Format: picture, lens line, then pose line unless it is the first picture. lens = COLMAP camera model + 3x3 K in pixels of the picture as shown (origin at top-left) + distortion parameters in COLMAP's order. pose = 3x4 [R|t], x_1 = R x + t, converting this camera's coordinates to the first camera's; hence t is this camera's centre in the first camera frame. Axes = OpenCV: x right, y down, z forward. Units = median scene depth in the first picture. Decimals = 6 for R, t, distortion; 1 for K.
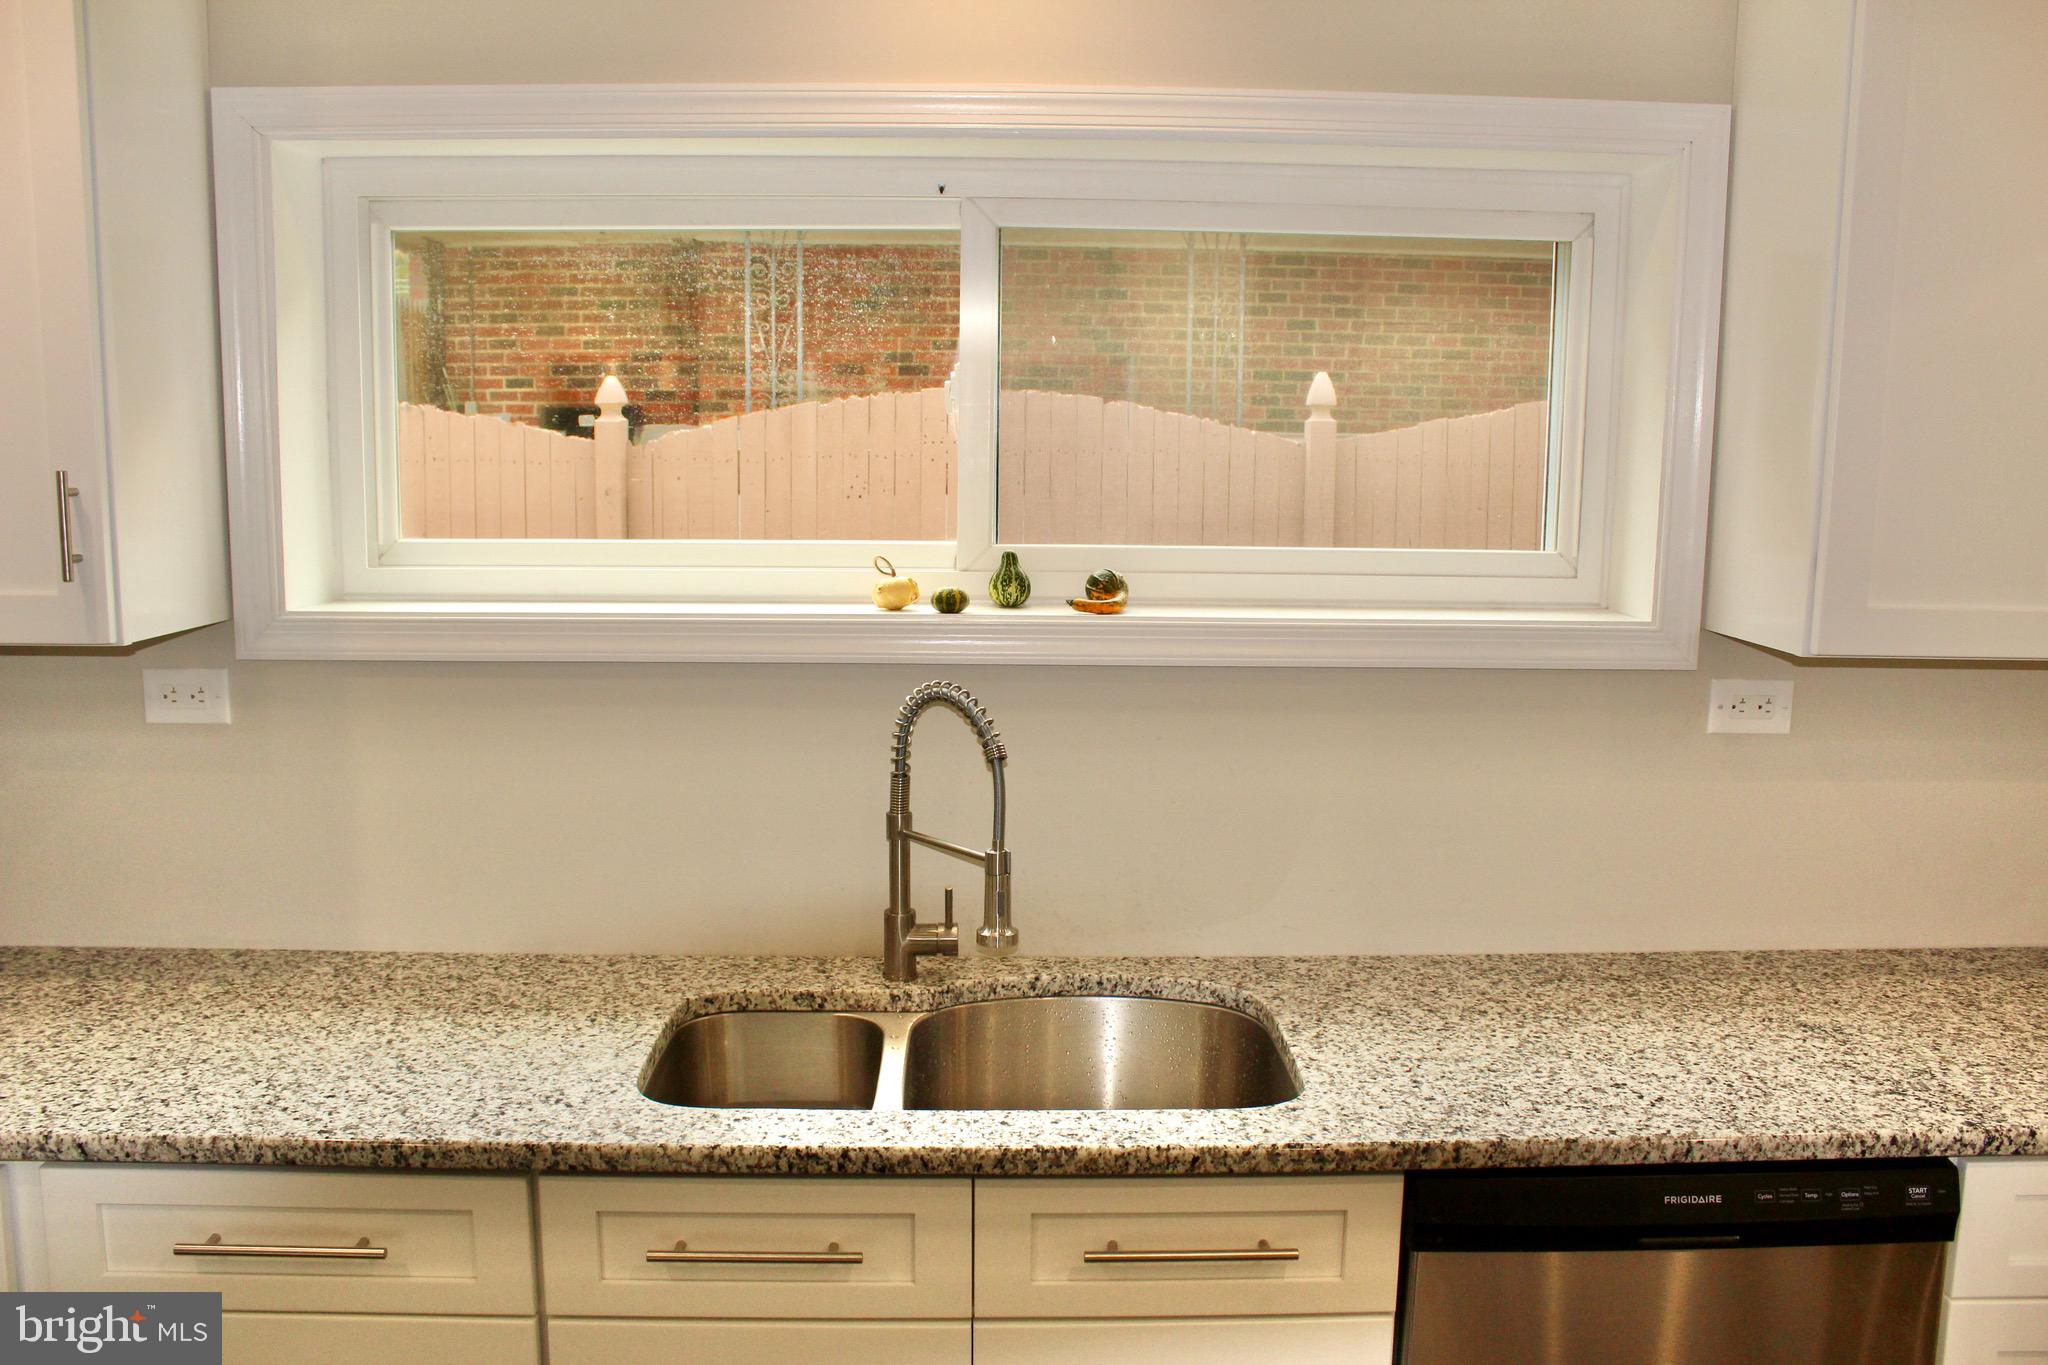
lens RADIAL K [[1679.9, 0, 983.4], [0, 1679.9, 685.0], [0, 0, 1]] dist [-0.168649, 0.135814]
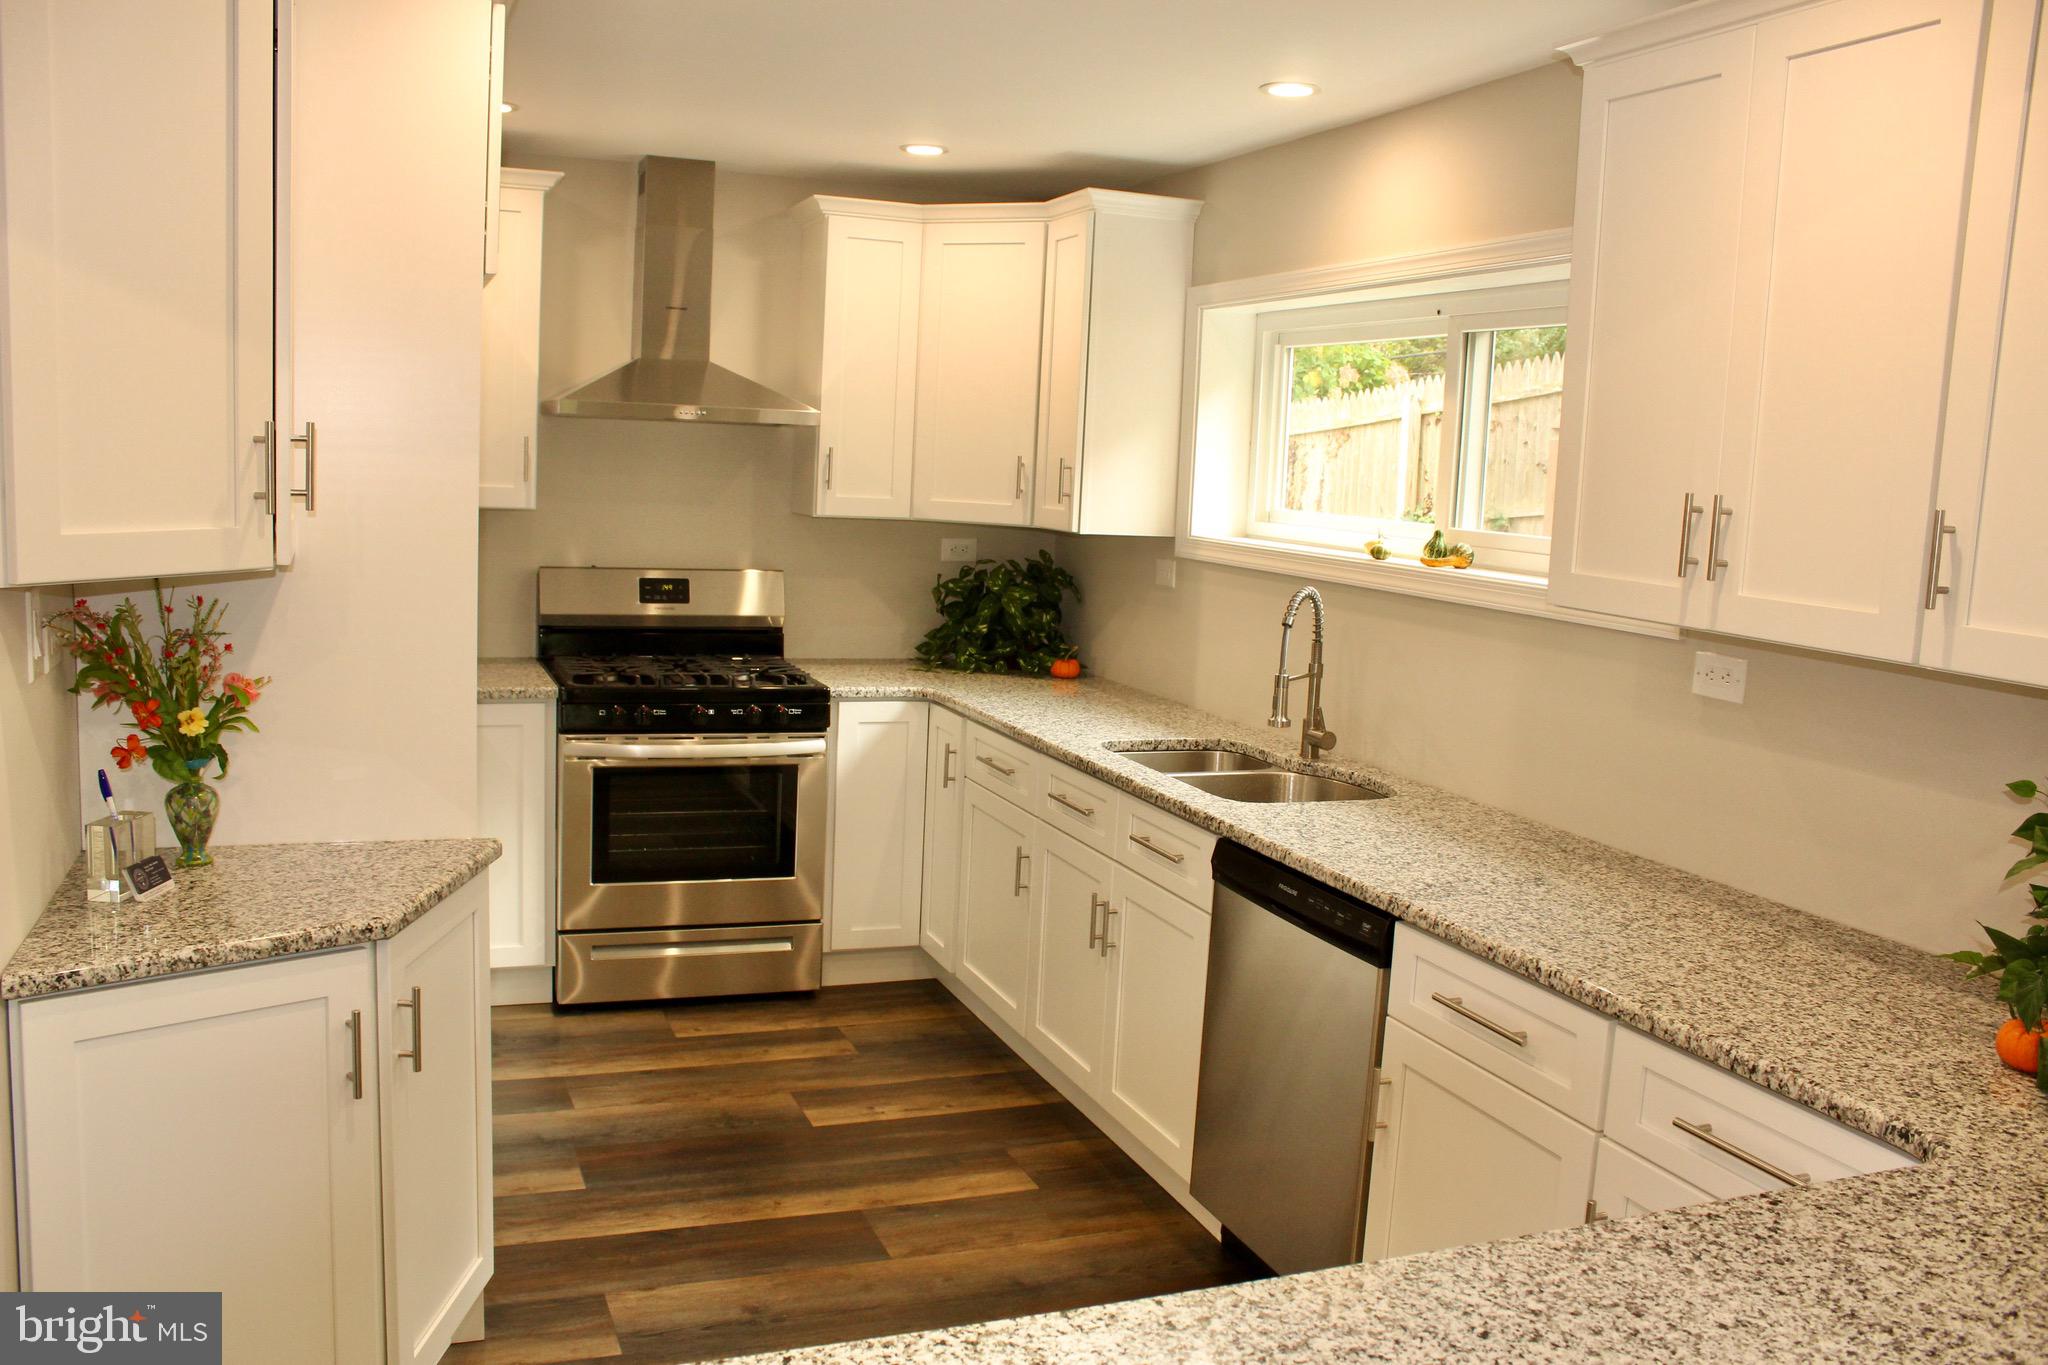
lens RADIAL K [[1679.9, 0, 983.4], [0, 1679.9, 685.0], [0, 0, 1]] dist [-0.168649, 0.135814]
pose [[0.350829, 0.137585, -0.926277, 1.656599], [-0.164808, 0.982780, 0.083556, 0.009112], [0.921823, 0.123344, 0.367463, 0.021392]]
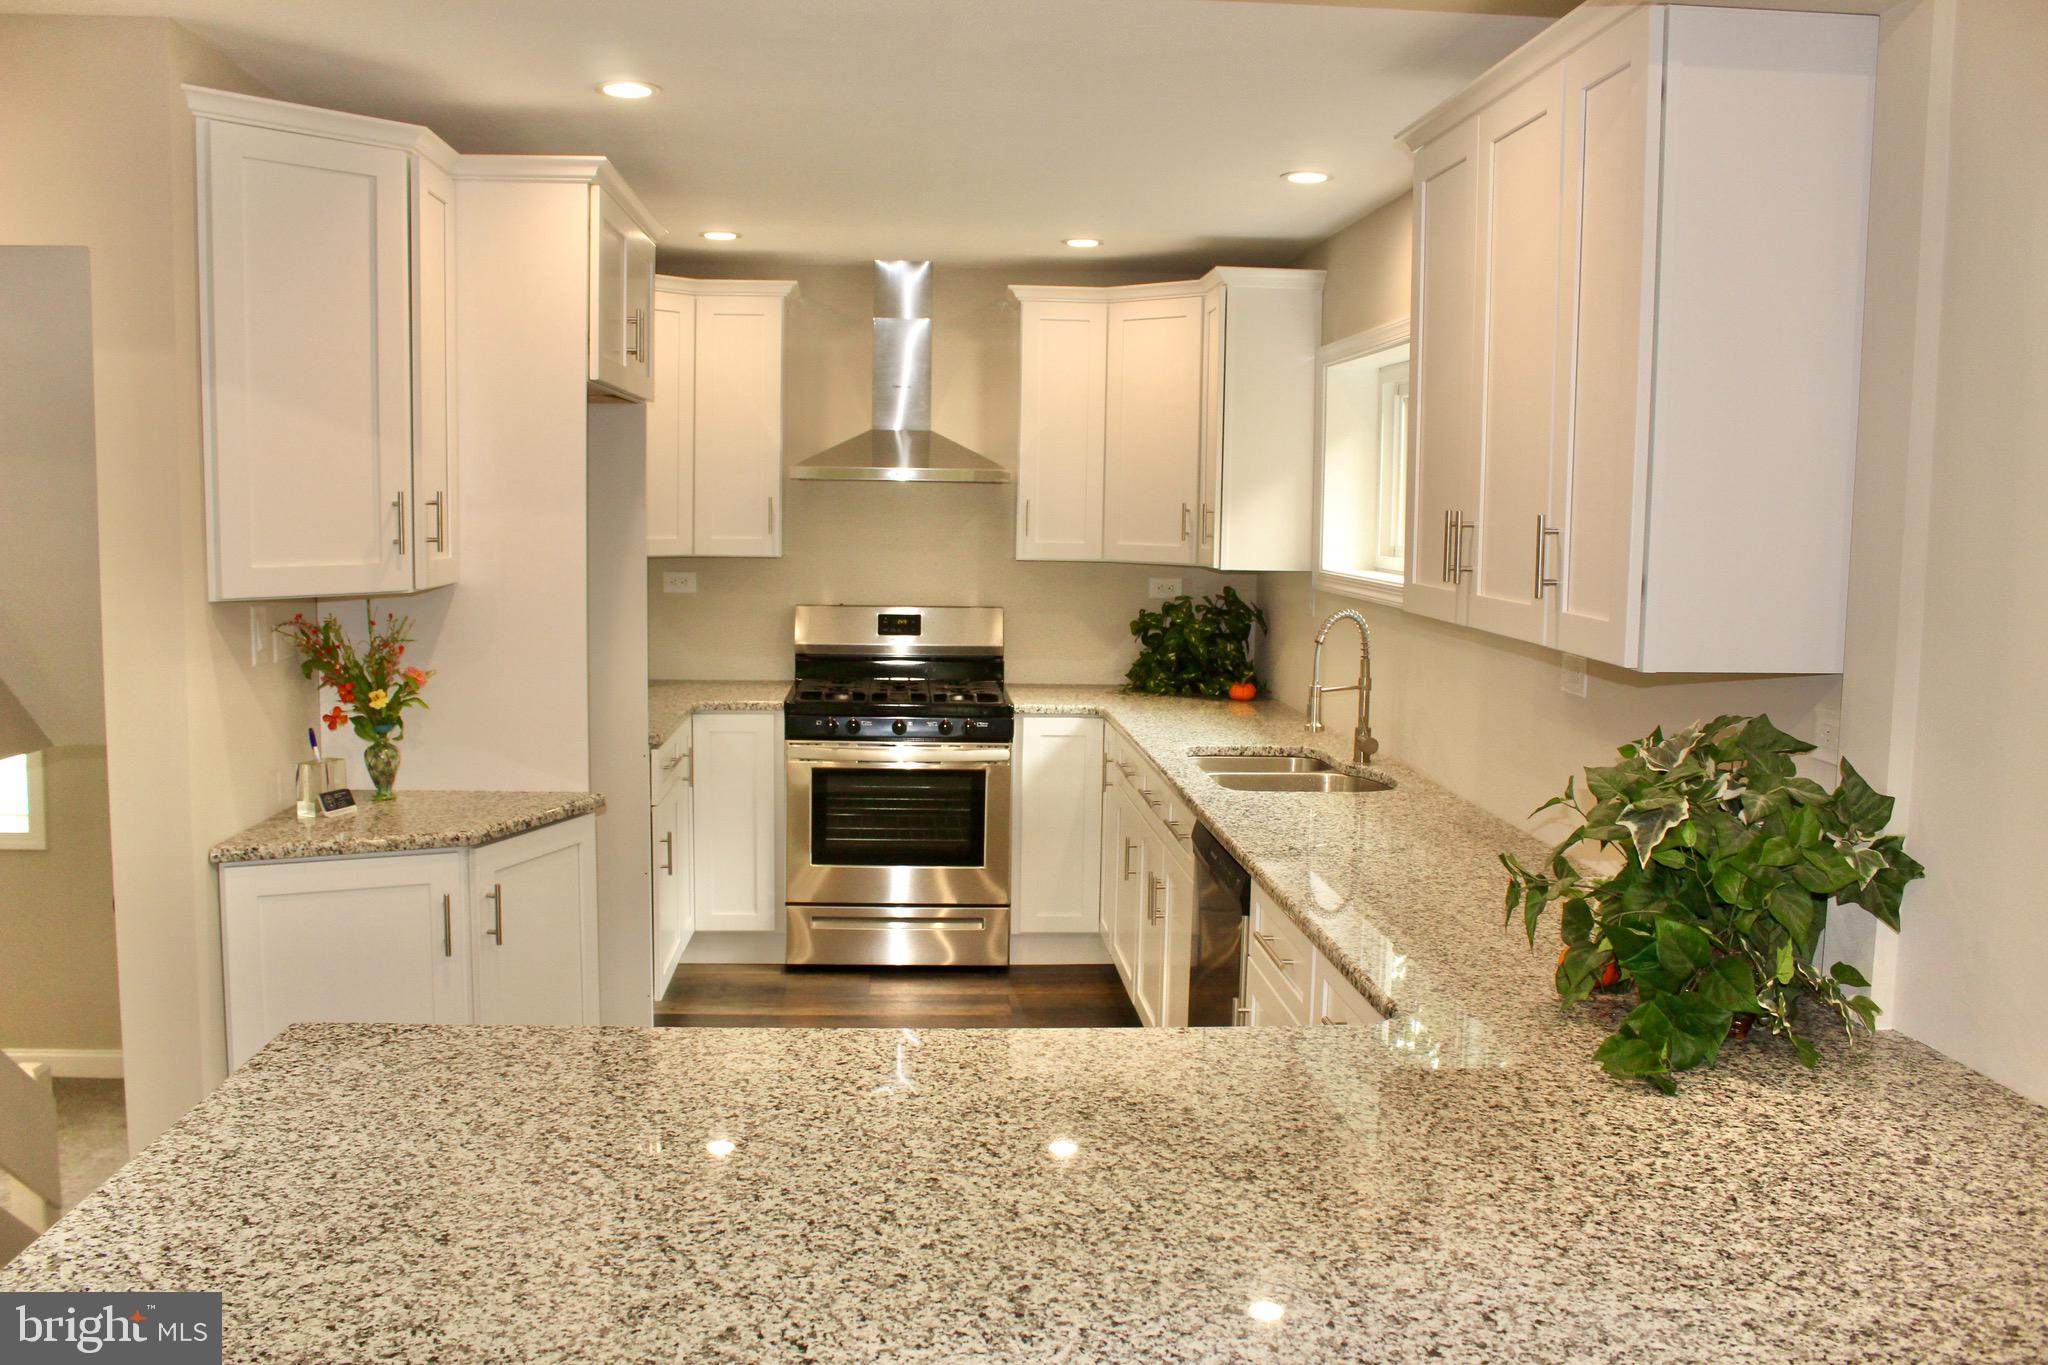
lens RADIAL K [[1679.9, 0, 983.4], [0, 1679.9, 685.0], [0, 0, 1]] dist [-0.168649, 0.135814]
pose [[0.048219, 0.104856, -0.993318, 2.143531], [-0.143311, 0.984912, 0.097012, -0.048578], [0.988502, 0.137676, 0.062519, 0.474118]]
